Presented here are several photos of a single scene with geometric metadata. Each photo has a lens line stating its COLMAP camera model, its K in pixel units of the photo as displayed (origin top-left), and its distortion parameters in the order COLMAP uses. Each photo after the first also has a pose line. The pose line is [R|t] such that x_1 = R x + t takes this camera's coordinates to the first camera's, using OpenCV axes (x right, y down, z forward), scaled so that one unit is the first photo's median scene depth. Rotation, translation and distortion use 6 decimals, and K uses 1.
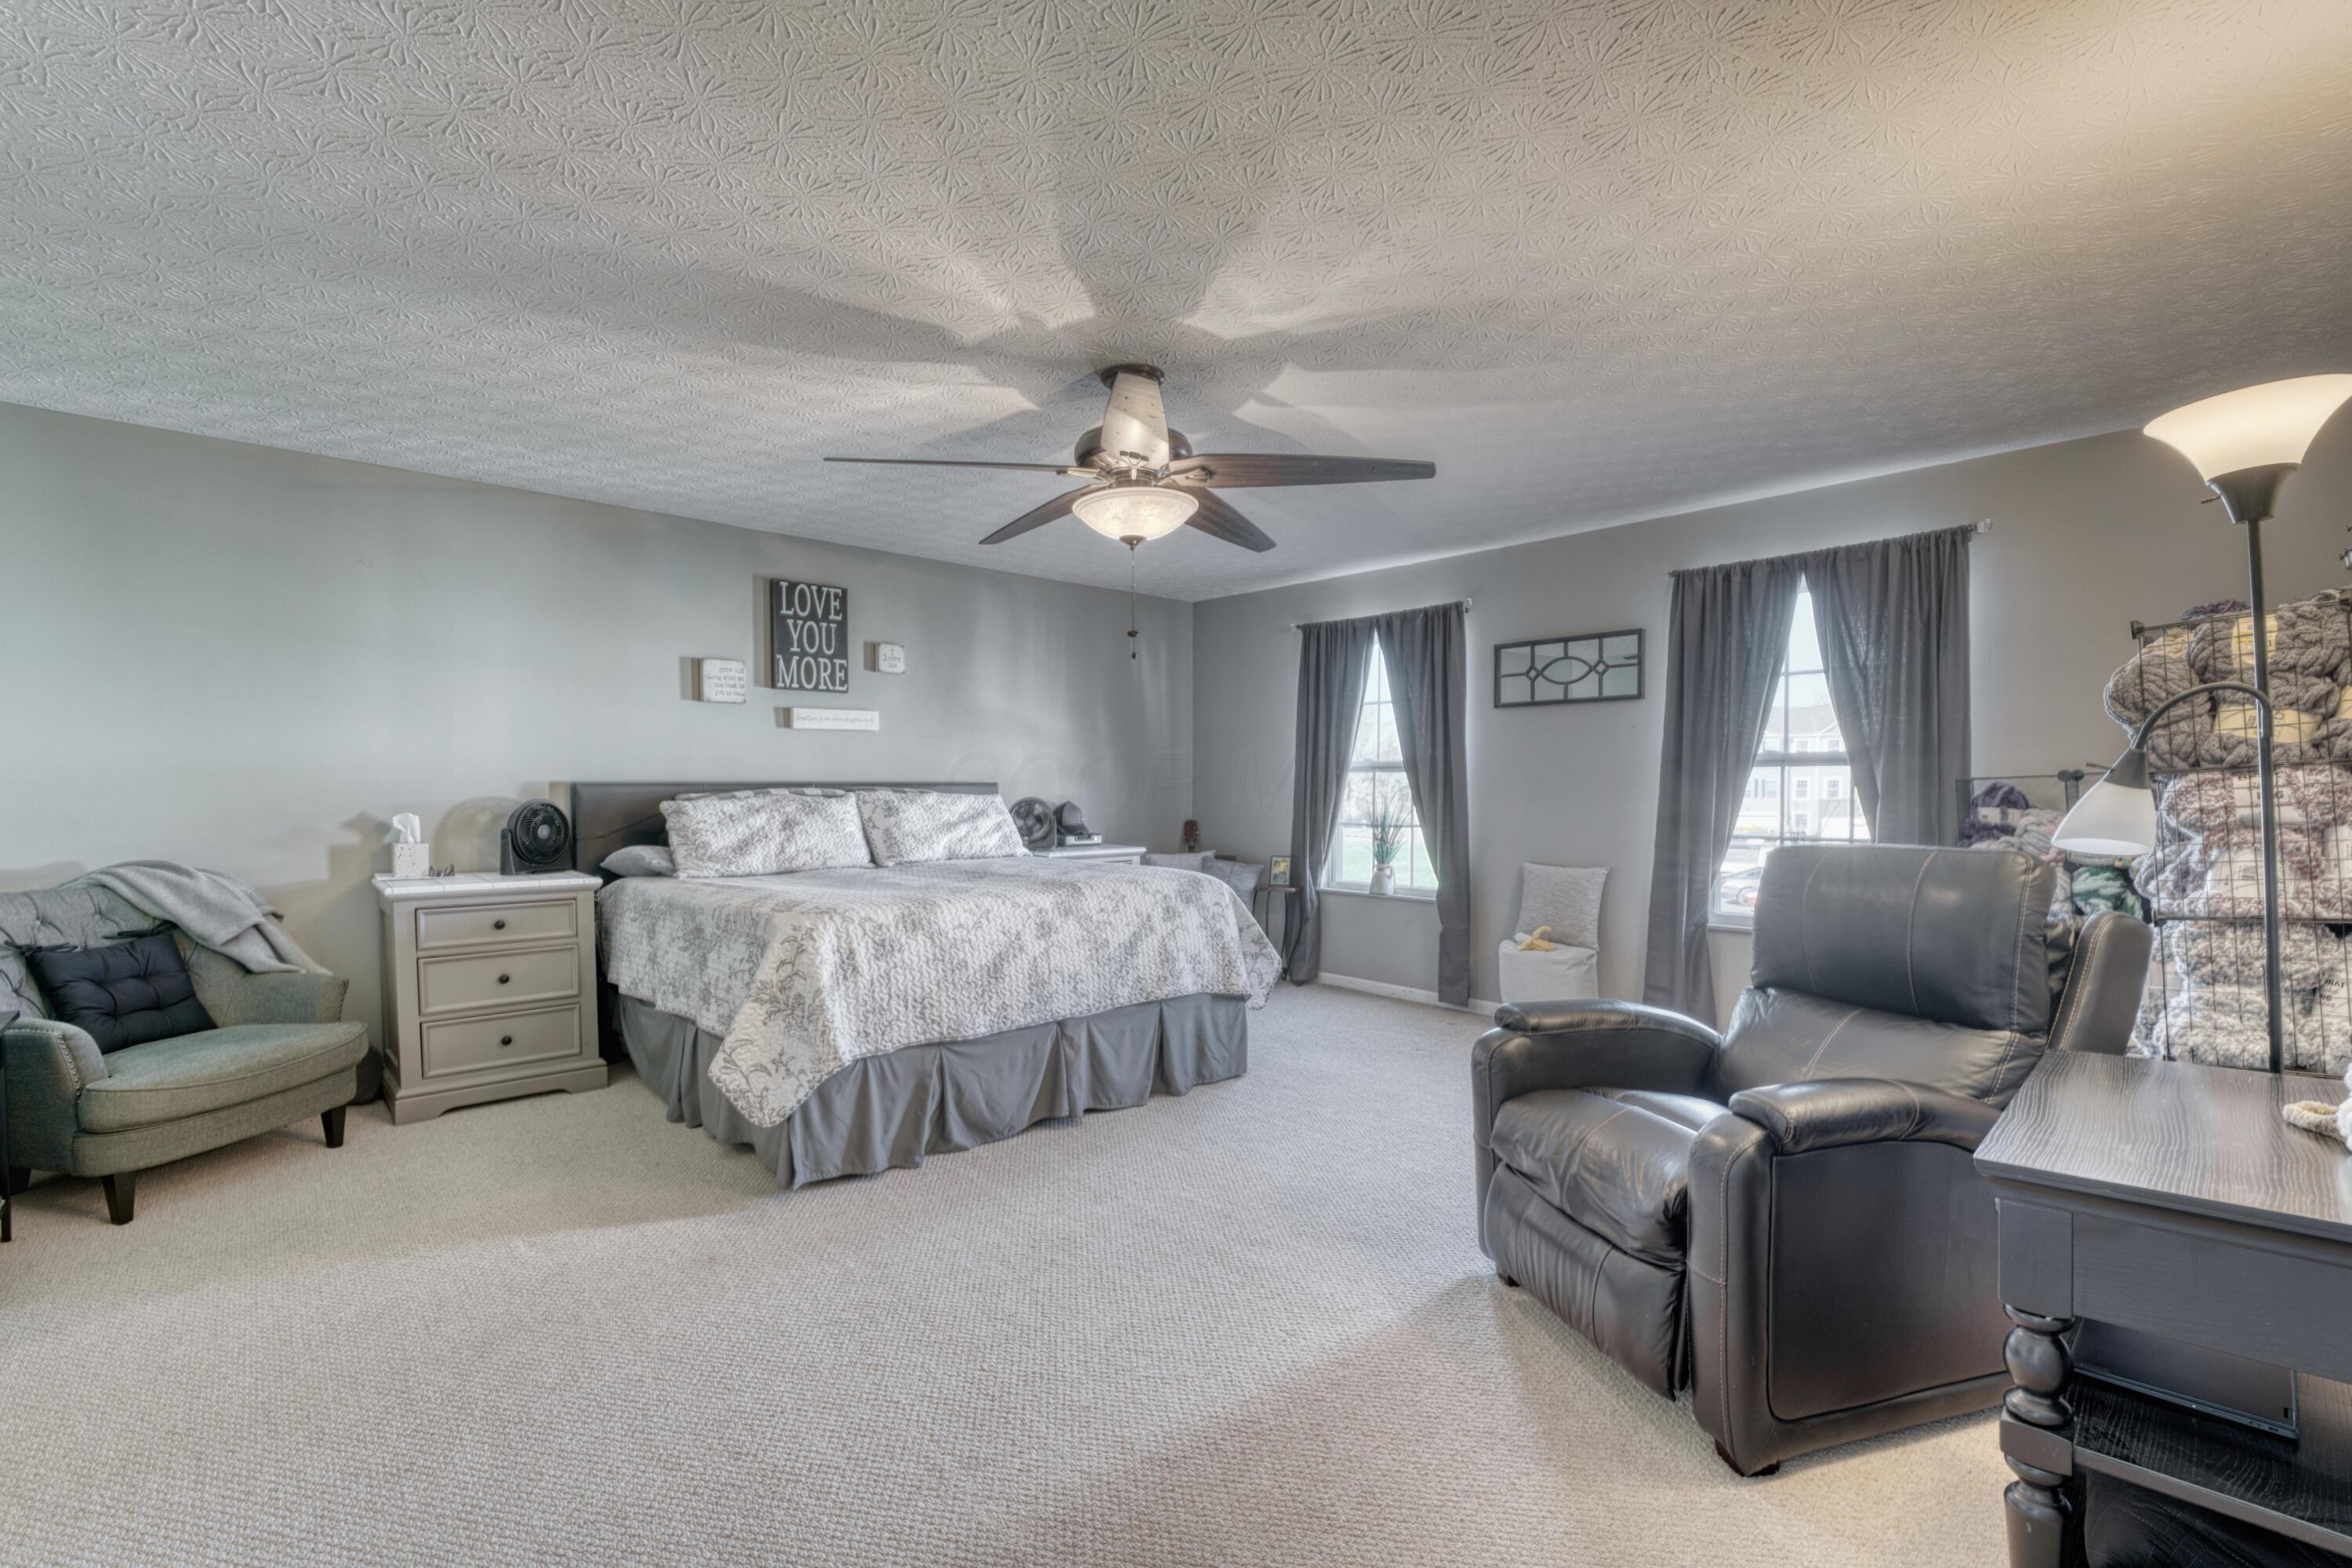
lens RADIAL K [[1004.9, 0, 1160.8], [0, 1004.9, 821.0], [0, 0, 1]] dist [-0.017323, -0.000354]
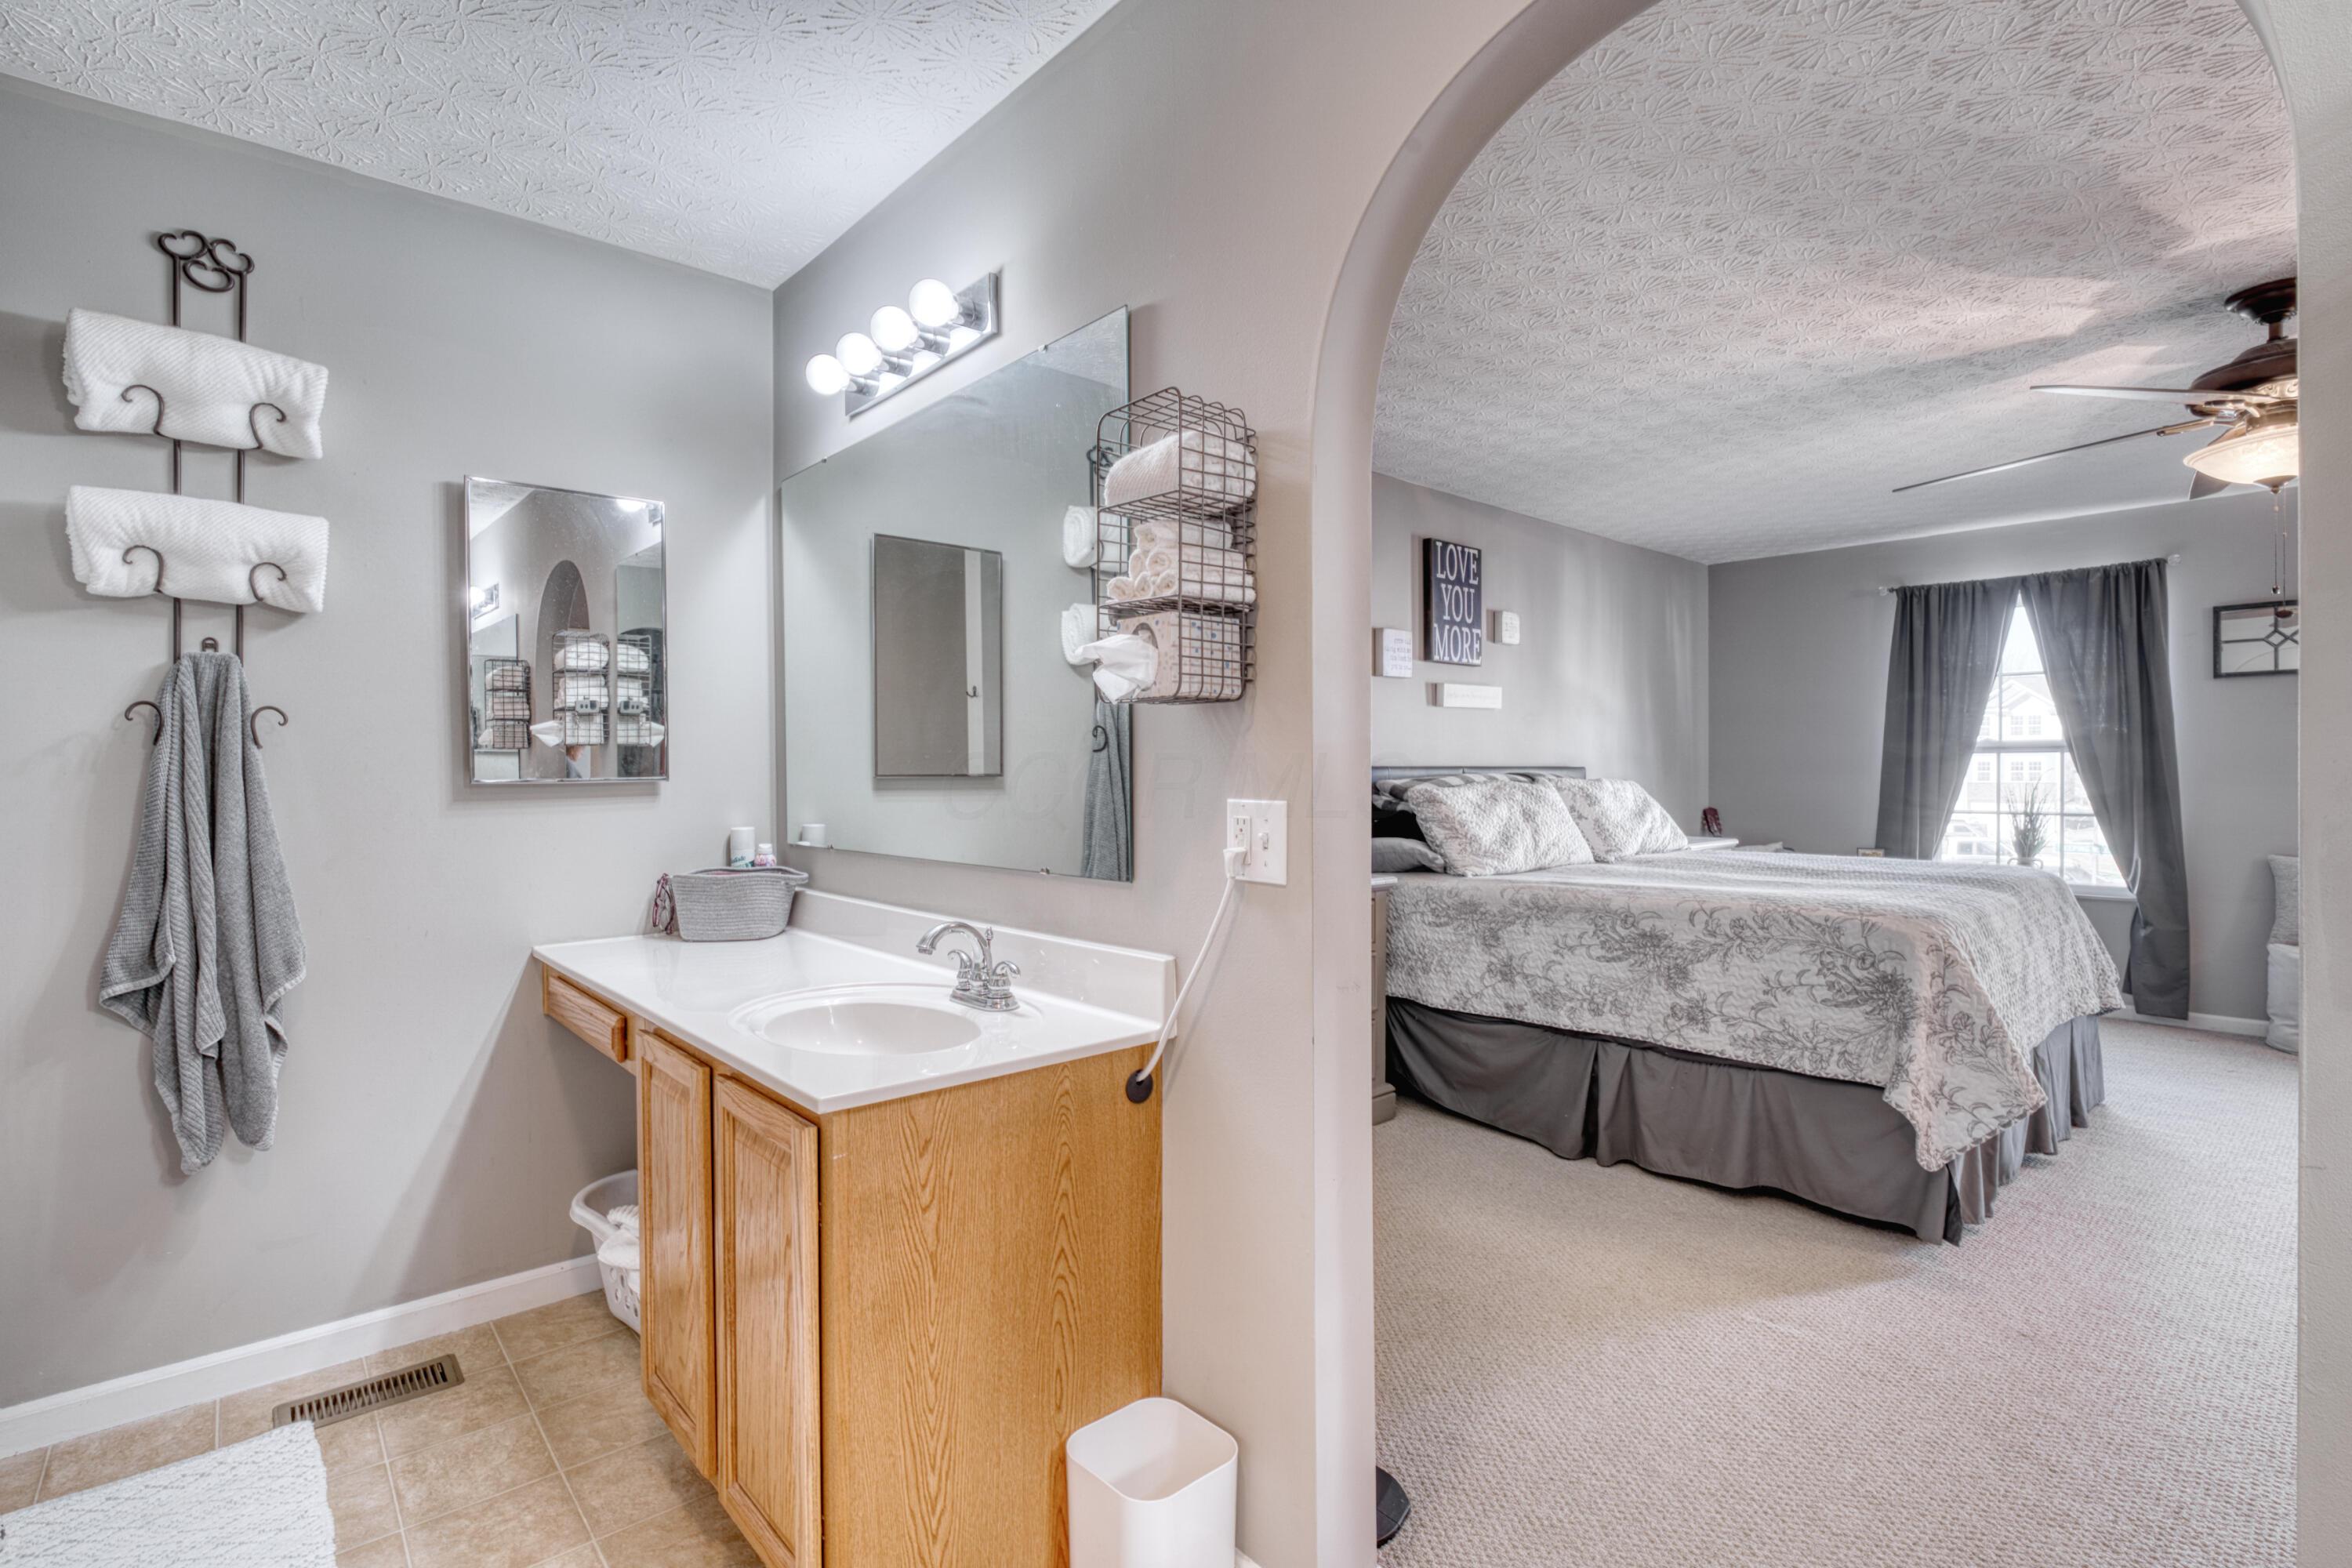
lens RADIAL K [[1090.2, 0, 1173.3], [0, 1090.2, 782.8], [0, 0, 1]] dist [-0.014060, 0.000304]
pose [[0.999428, -0.004960, -0.033443, -0.573224], [0.004107, 0.999665, -0.025541, -0.001187], [0.033558, 0.025389, 0.999114, 0.032281]]
